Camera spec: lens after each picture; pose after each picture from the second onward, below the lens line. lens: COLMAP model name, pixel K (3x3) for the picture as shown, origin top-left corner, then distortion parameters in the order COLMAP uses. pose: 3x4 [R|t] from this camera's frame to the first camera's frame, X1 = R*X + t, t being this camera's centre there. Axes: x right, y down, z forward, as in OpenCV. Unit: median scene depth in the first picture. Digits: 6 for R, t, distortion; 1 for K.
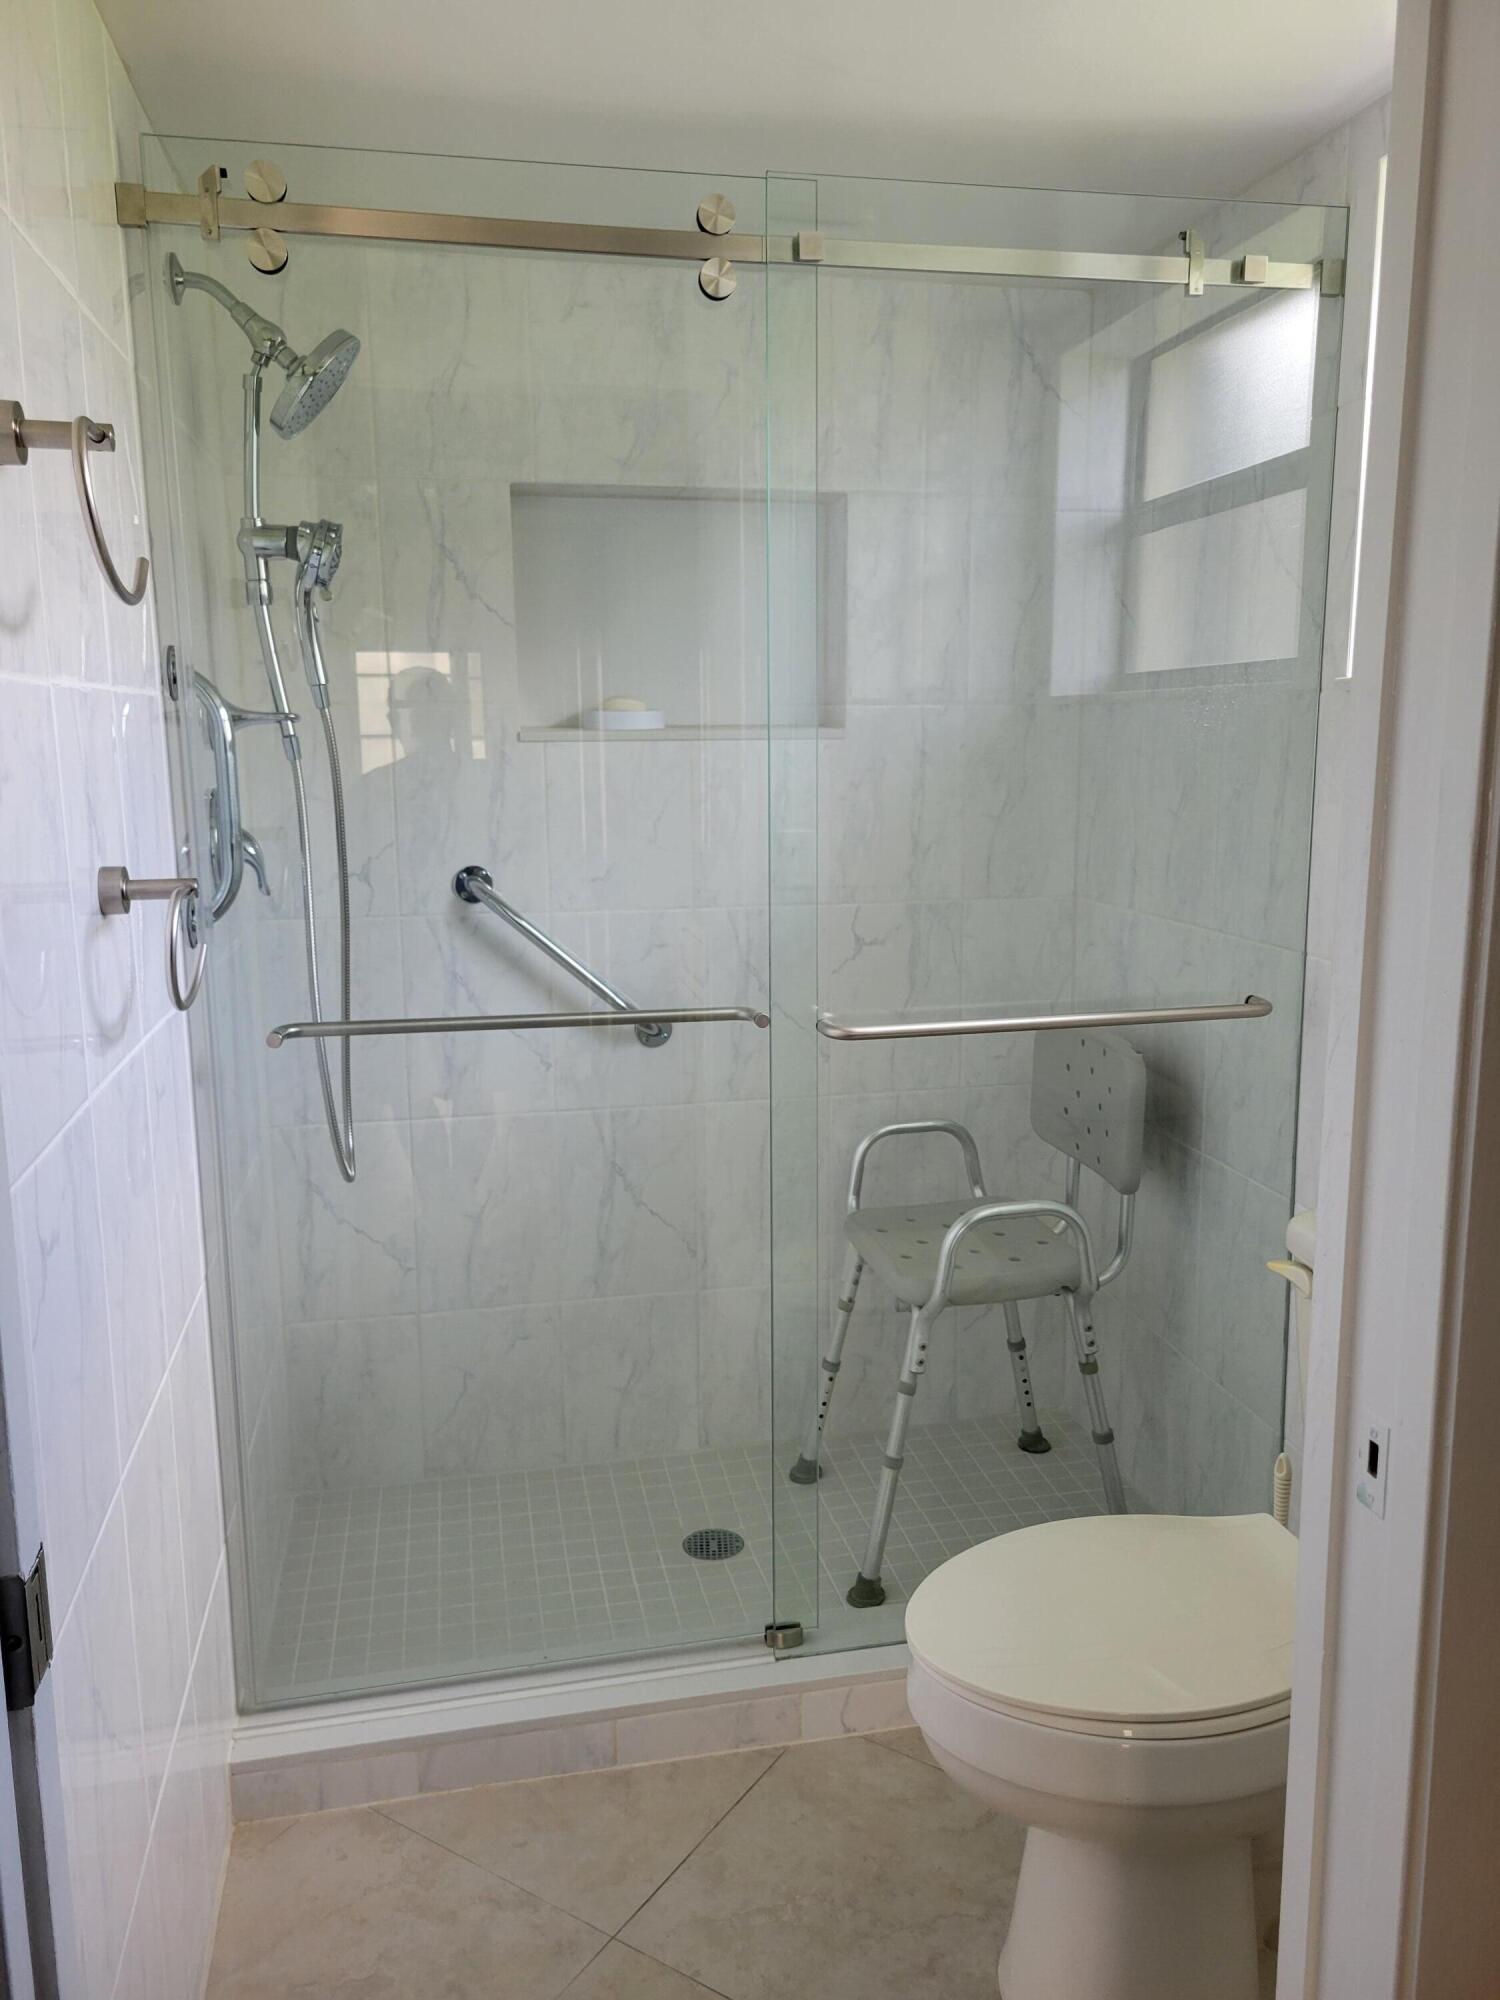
lens RADIAL K [[1492.5, 0, 745.7], [0, 1492.5, 1003.6], [0, 0, 1]] dist [0.052111, -0.030177]
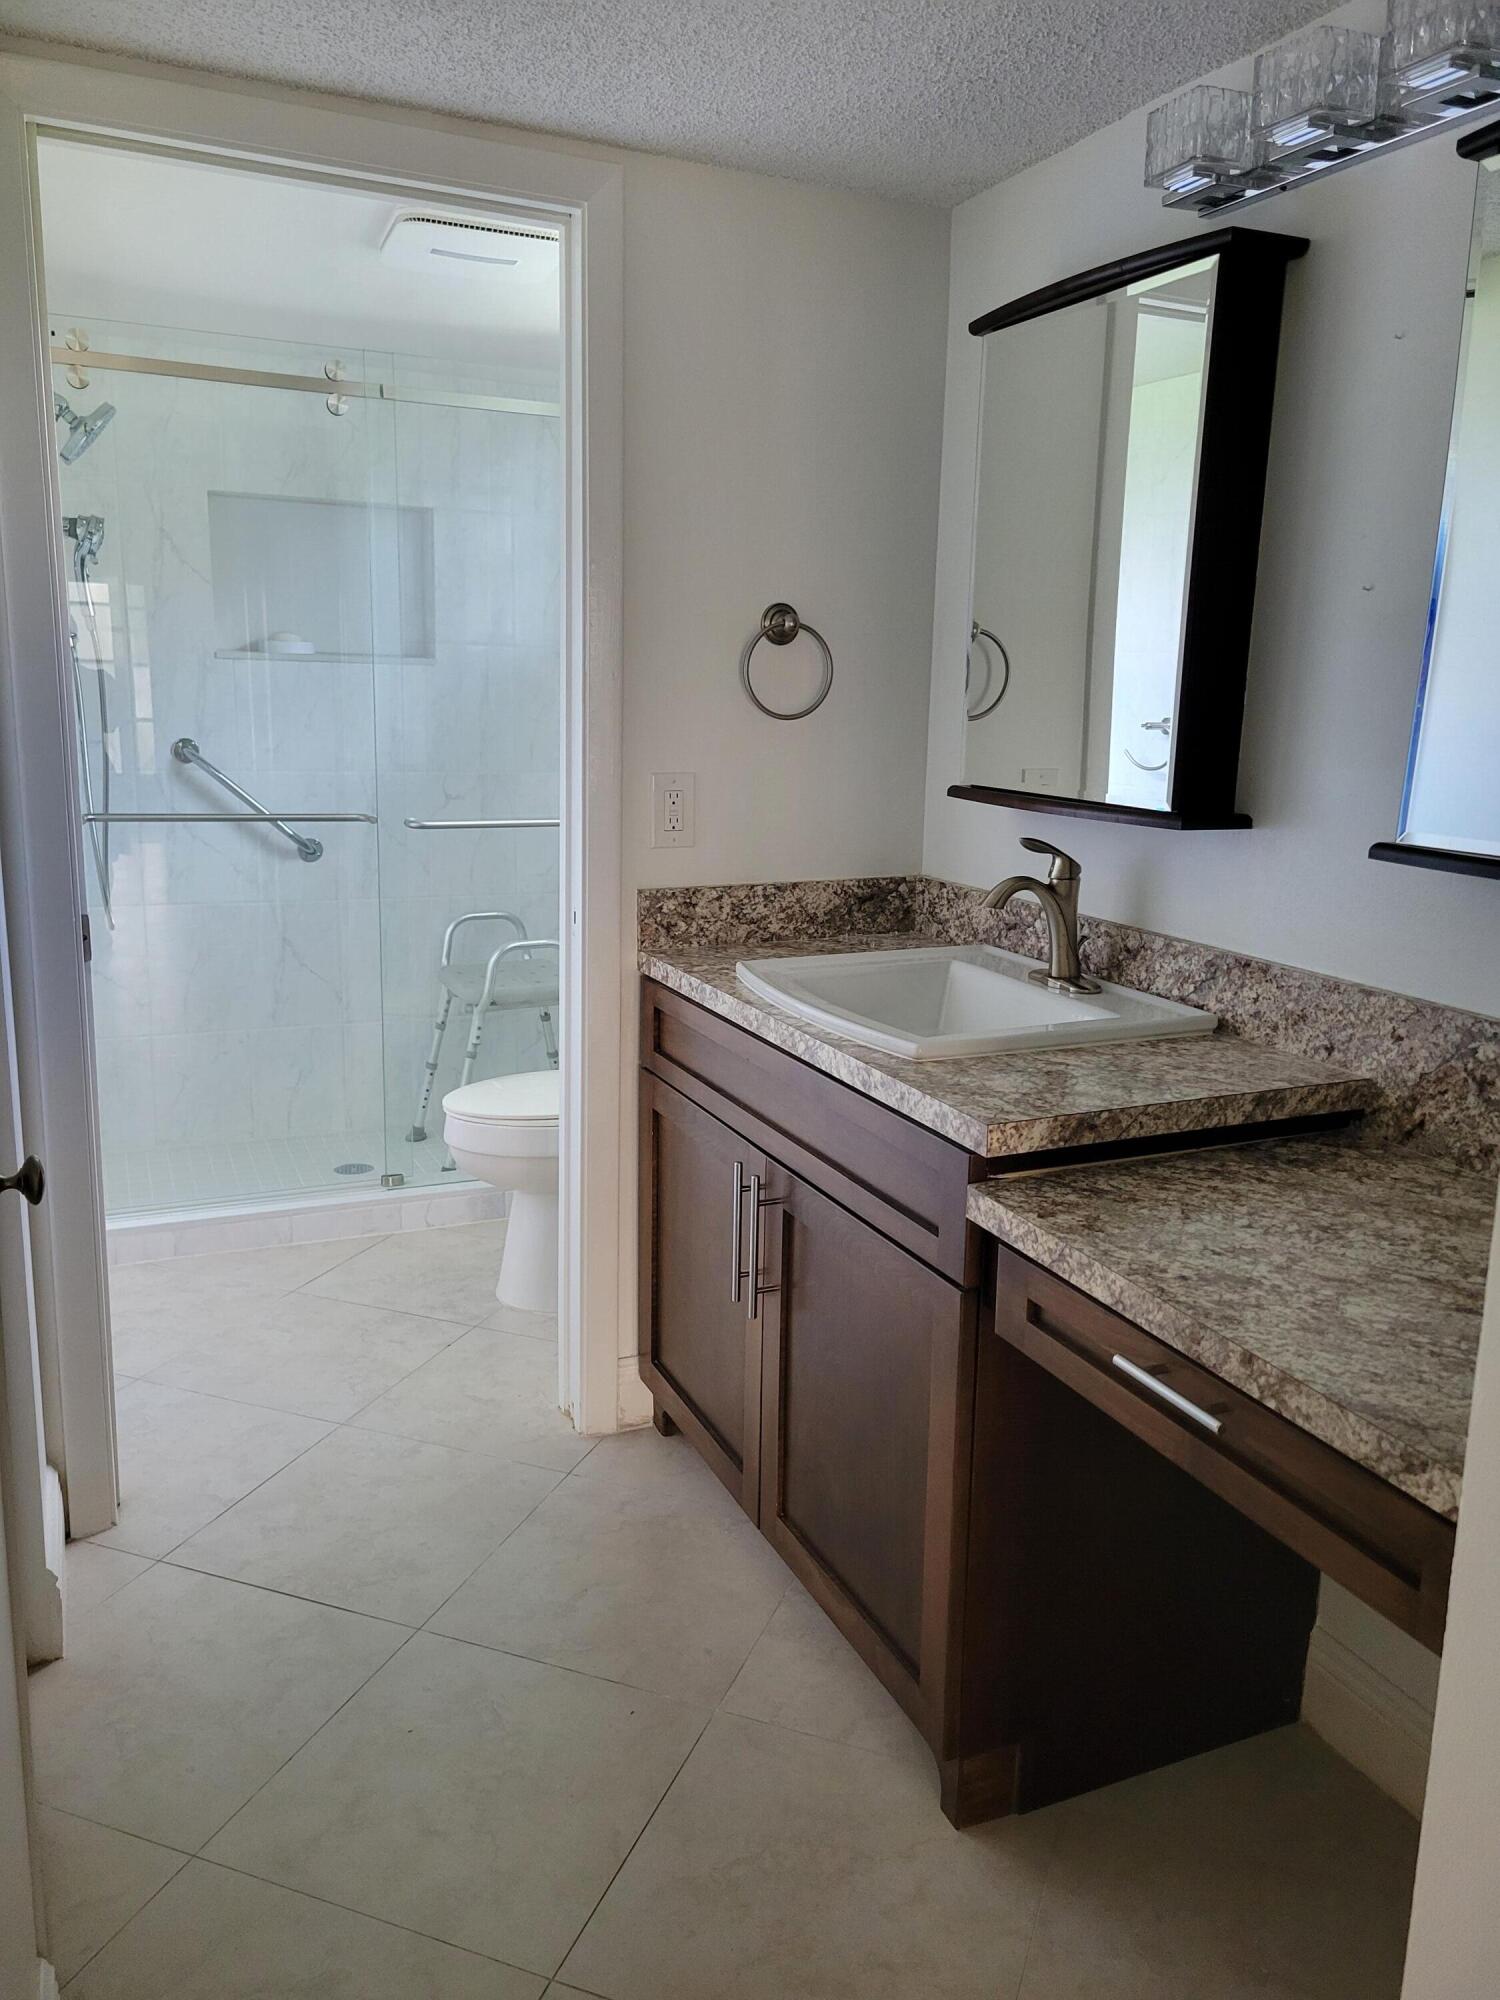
lens RADIAL K [[1492.5, 0, 756.4], [0, 1492.5, 994.7], [0, 0, 1]] dist [0.052111, -0.030177]
pose [[0.975666, -0.010313, 0.219018, 0.050749], [0.004693, 0.999647, 0.026169, 0.139467], [-0.219210, -0.024504, 0.975370, -0.671577]]
